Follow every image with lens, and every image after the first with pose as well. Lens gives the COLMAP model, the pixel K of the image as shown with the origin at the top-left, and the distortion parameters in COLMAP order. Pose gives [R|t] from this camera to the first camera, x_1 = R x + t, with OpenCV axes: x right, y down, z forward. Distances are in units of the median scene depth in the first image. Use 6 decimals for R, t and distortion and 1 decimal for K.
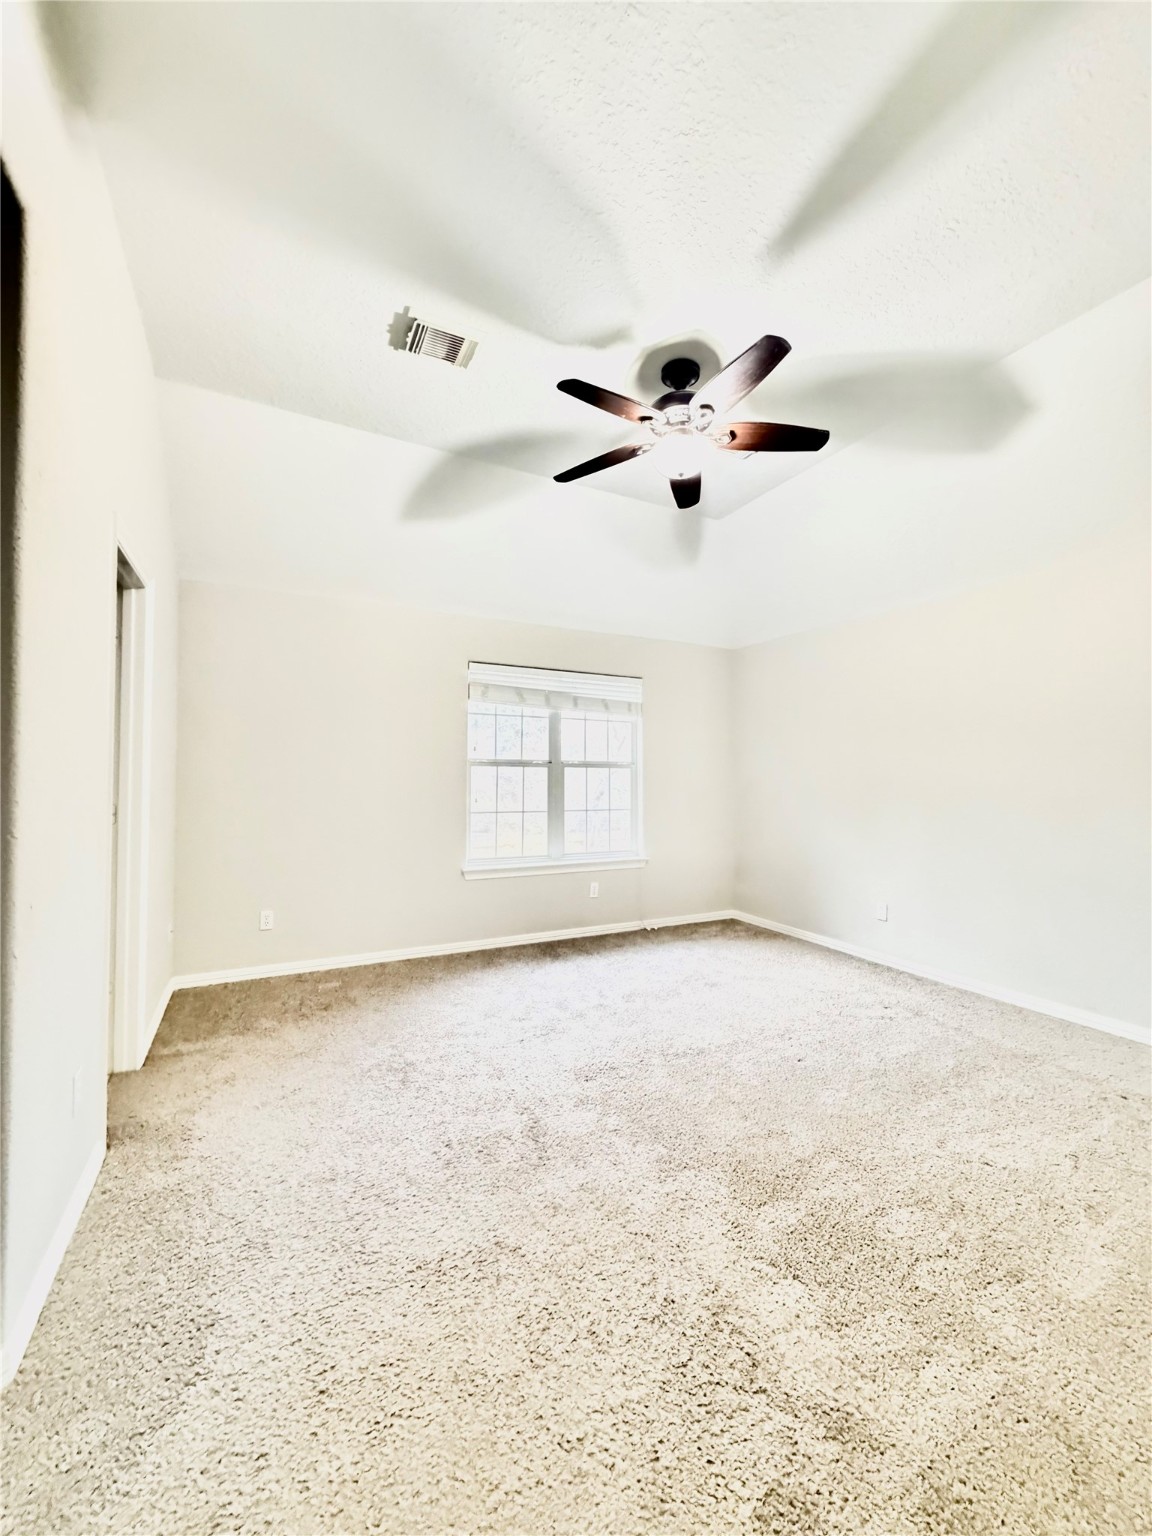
lens RADIAL K [[614.7, 0, 576.0], [0, 614.7, 768.0], [0, 0, 1]] dist [-0.000377, 0.000028]
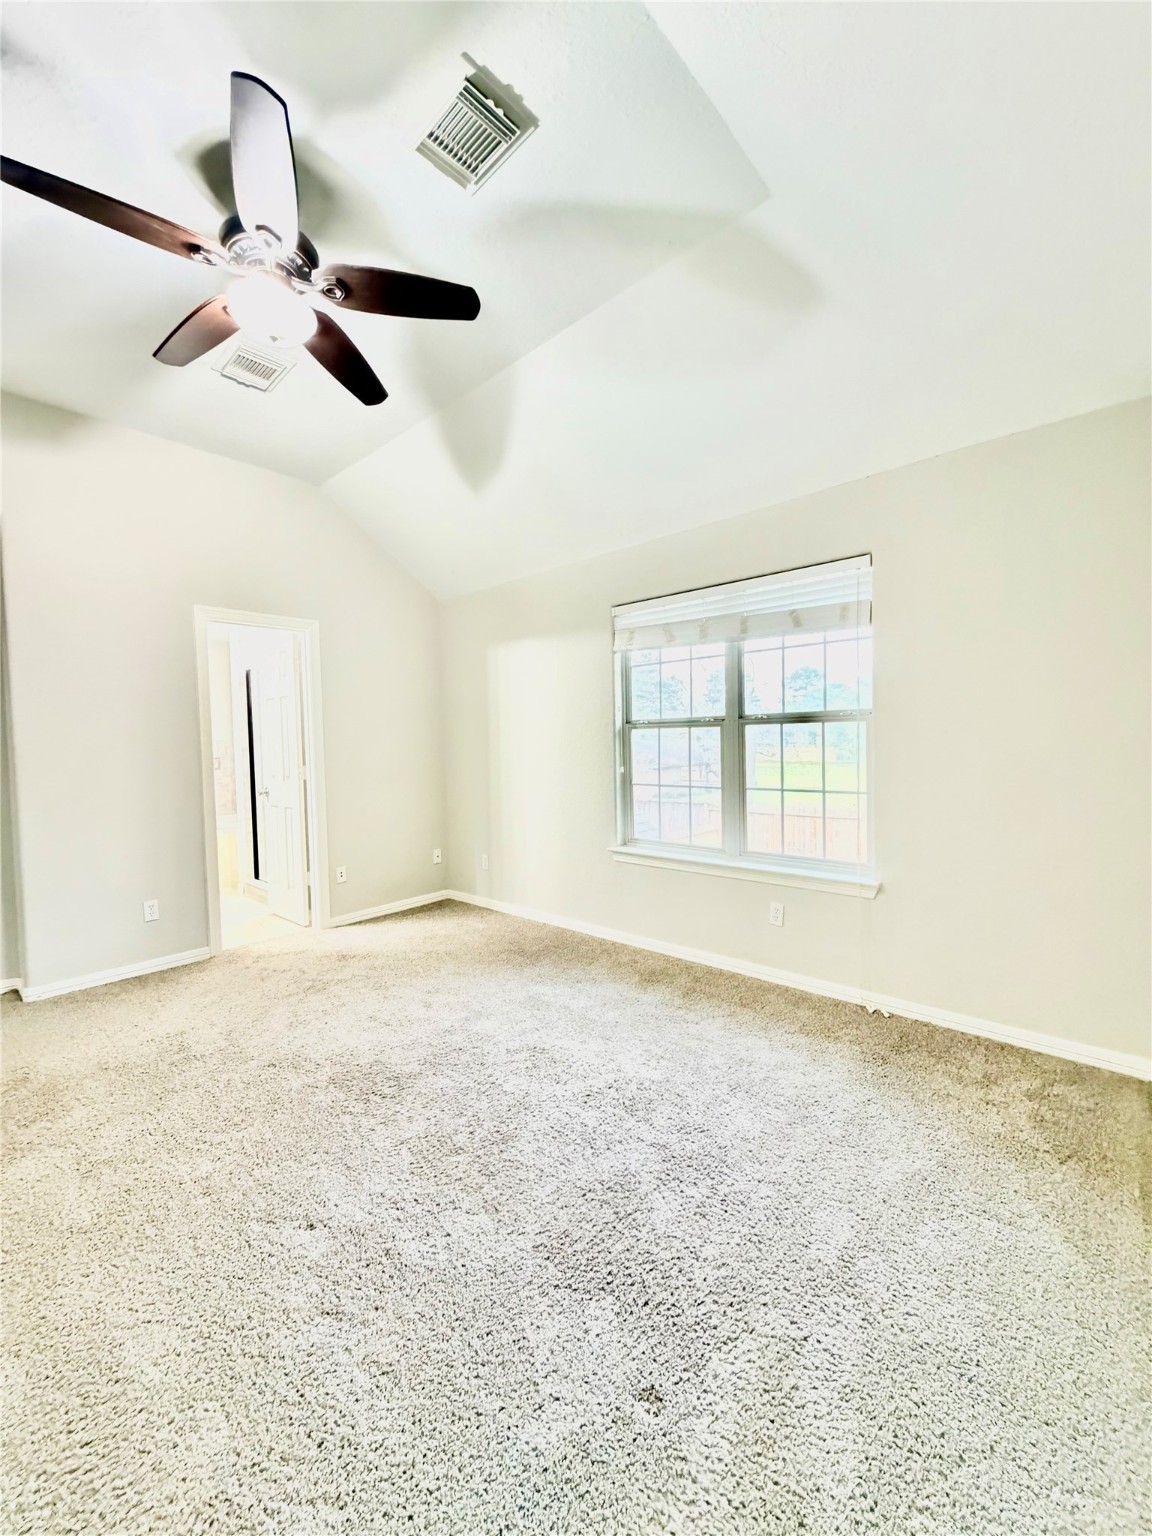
lens RADIAL K [[618.0, 0, 576.0], [0, 618.0, 768.0], [0, 0, 1]] dist [-0.000542, -0.000081]
pose [[0.348970, 0.028469, -0.936701, 0.615541], [0.038520, 0.998258, 0.044691, 0.009632], [0.936342, -0.051677, 0.347265, 0.645520]]
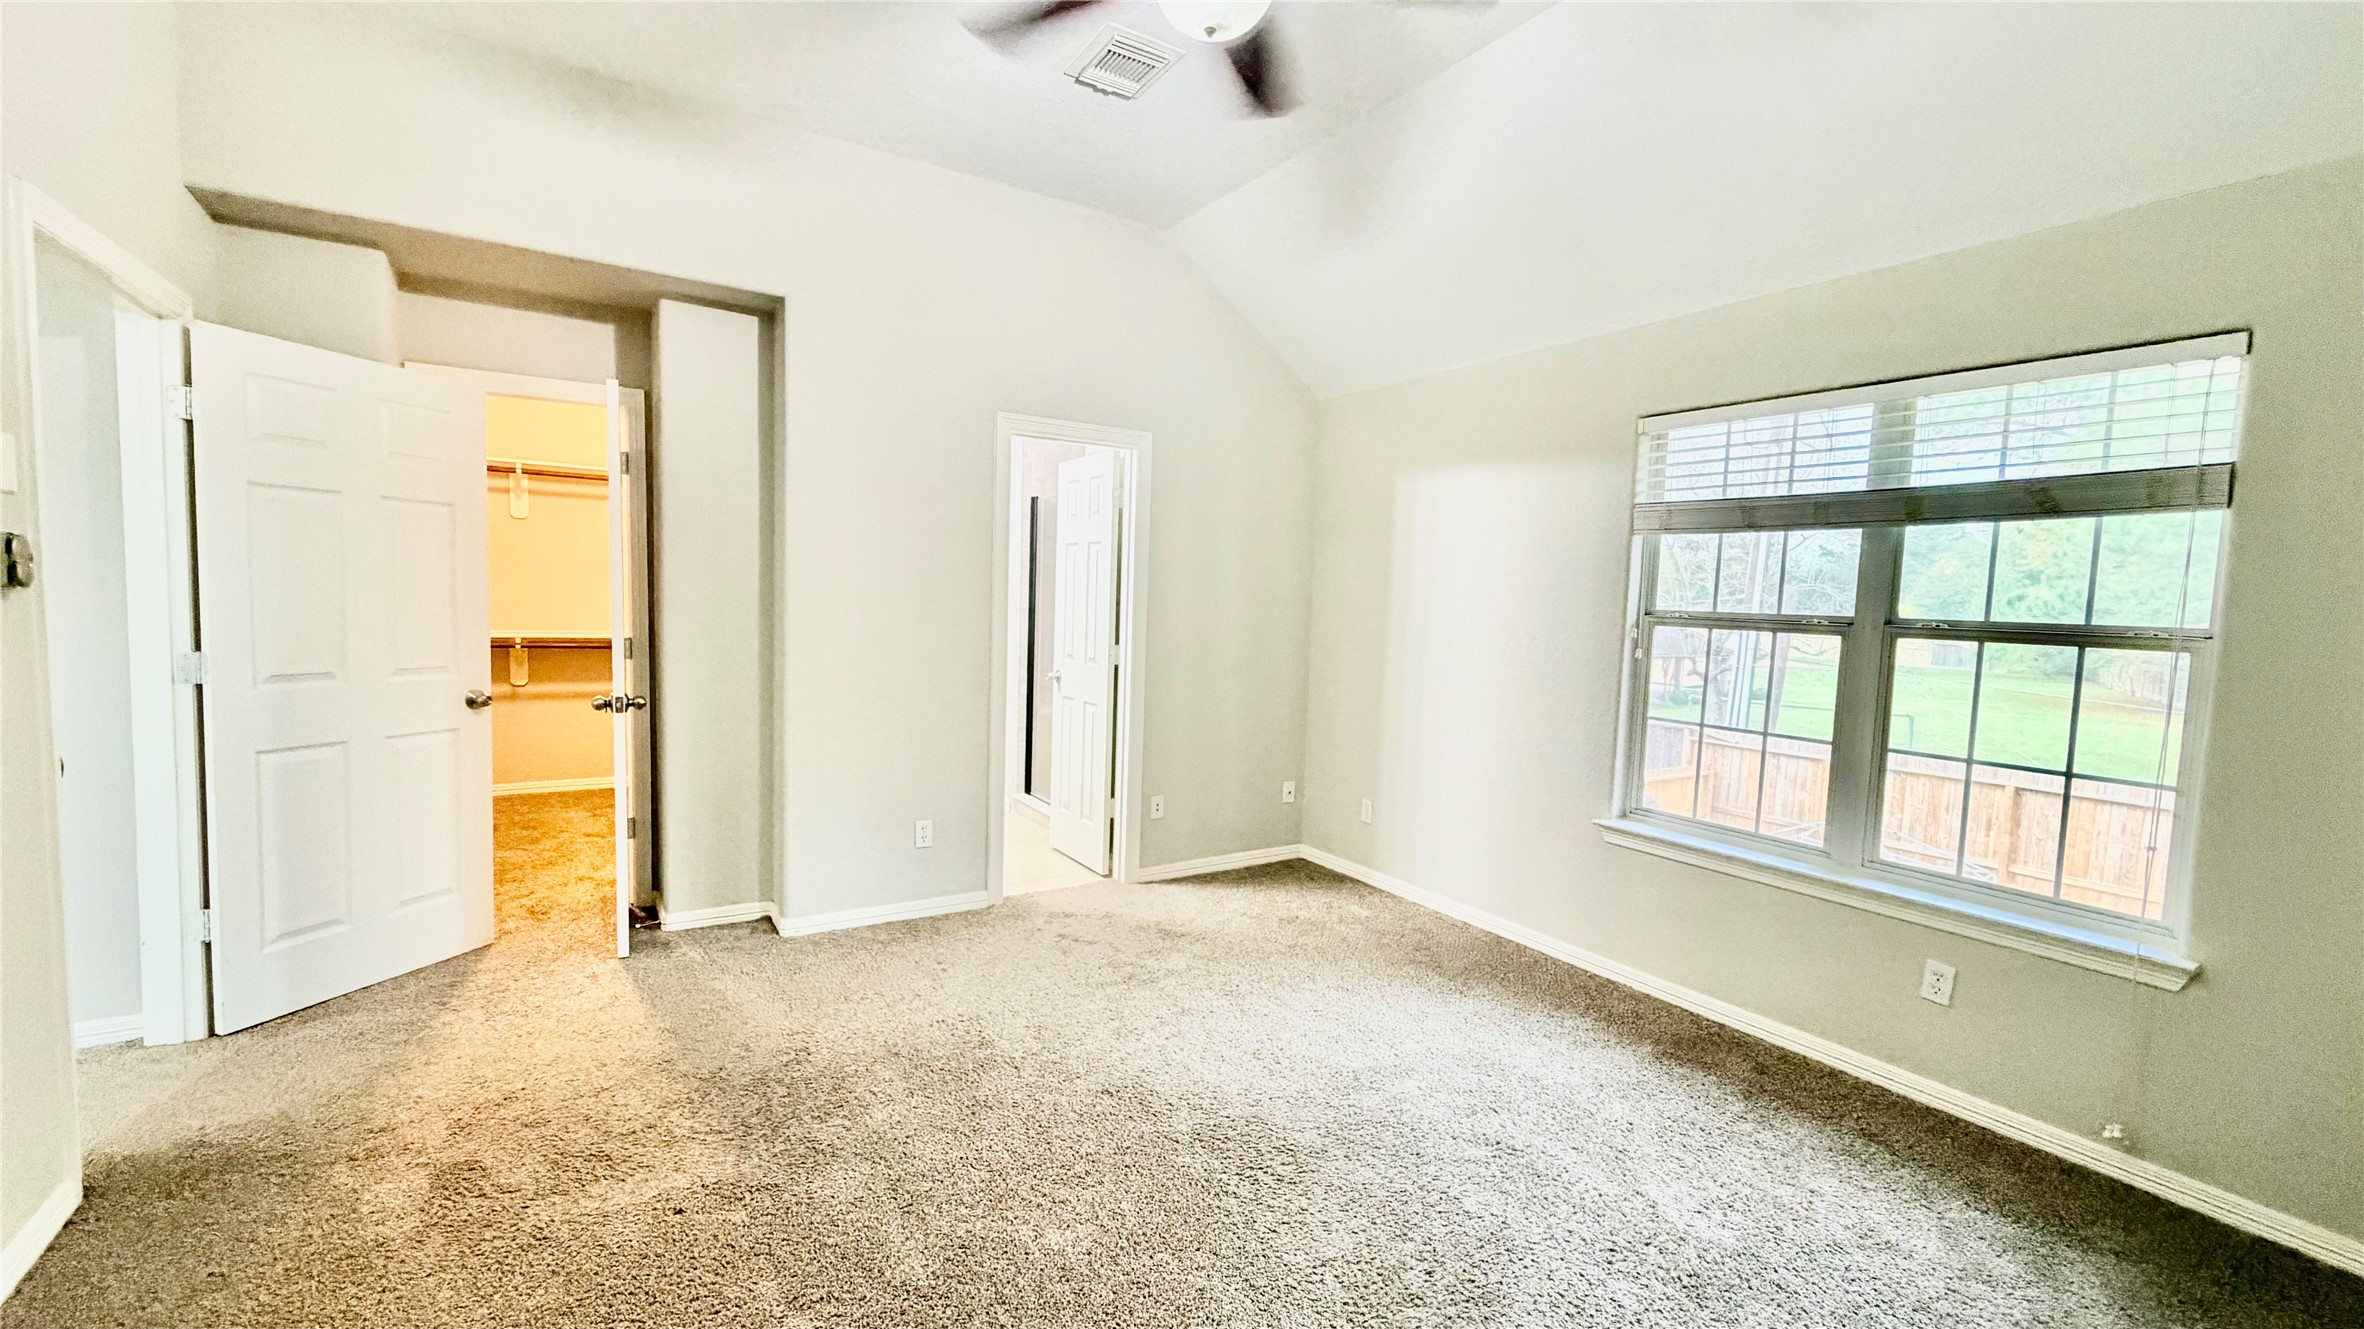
lens RADIAL K [[951.0, 0, 1176.1], [0, 951.0, 669.6], [0, 0, 1]] dist [0.000376, 0.000106]
pose [[0.083214, 0.077637, -0.993503, 0.584138], [-0.017339, 0.996922, 0.076452, -0.020159], [0.996381, 0.010864, 0.084304, 0.559217]]
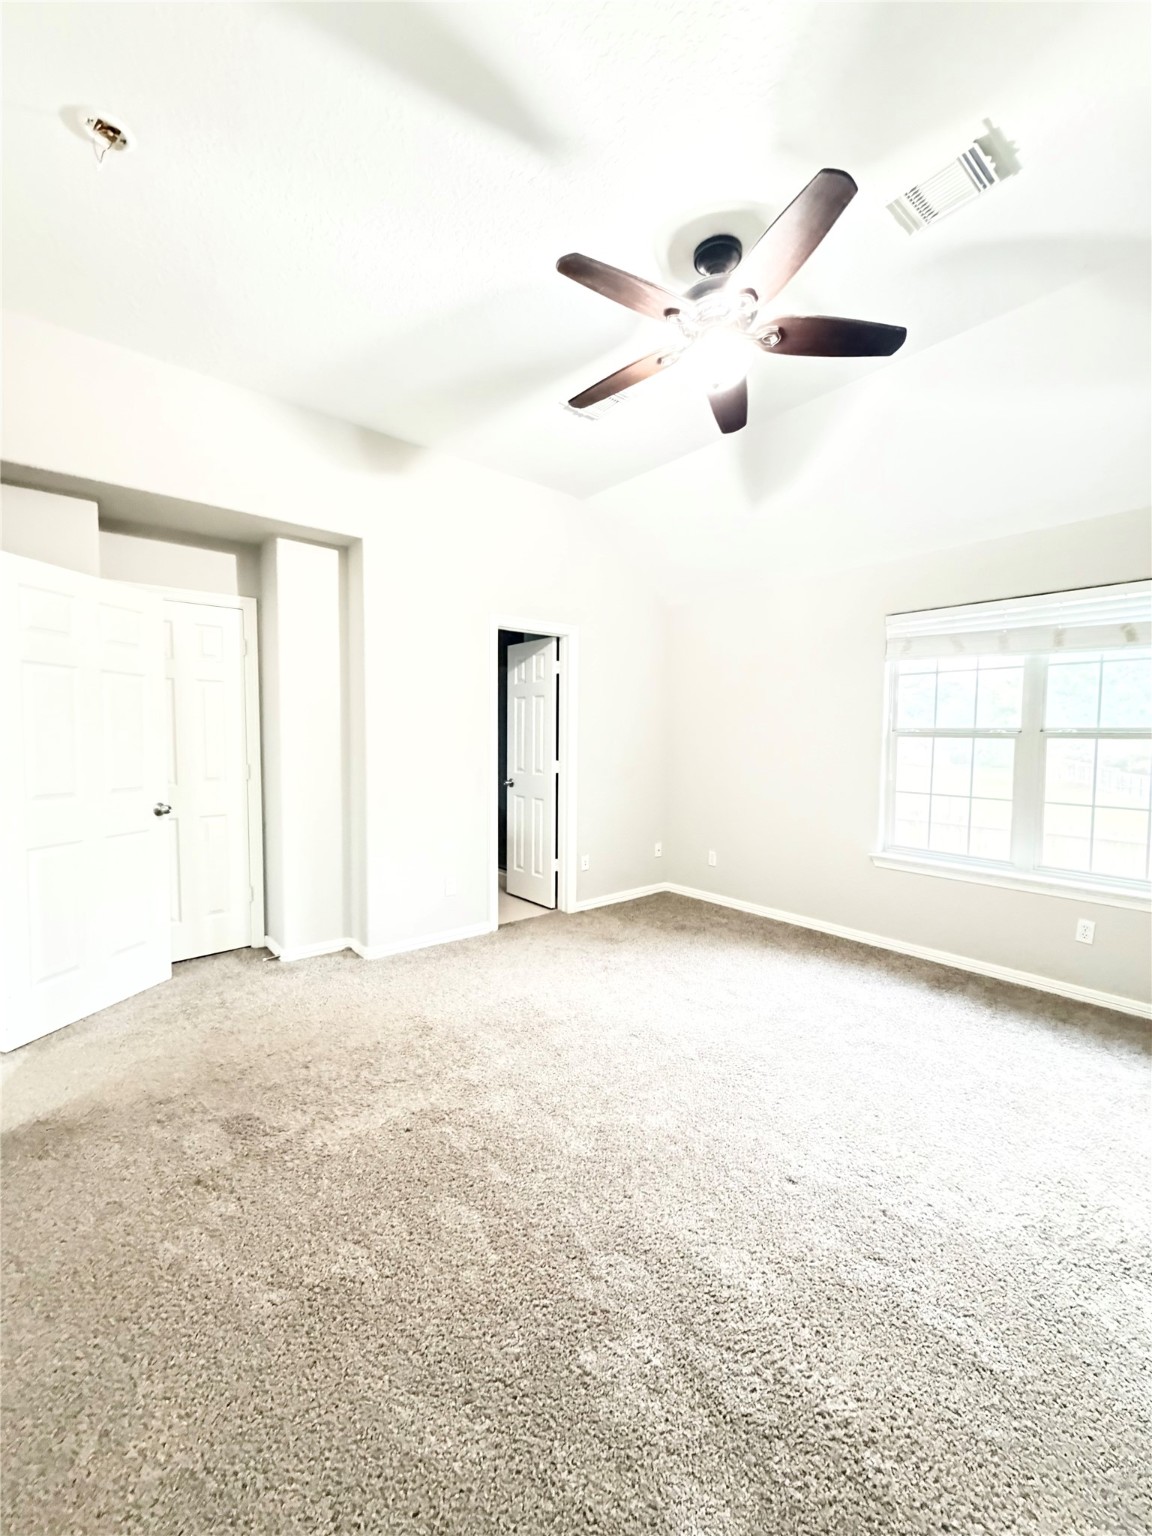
lens RADIAL K [[619.1, 0, 576.0], [0, 619.1, 768.0], [0, 0, 1]] dist [0.000142, 0.000278]
pose [[0.214910, 0.050974, -0.975303, 0.587164], [0.008103, 0.998510, 0.053972, -0.010605], [0.976600, -0.019502, 0.214177, 0.387088]]
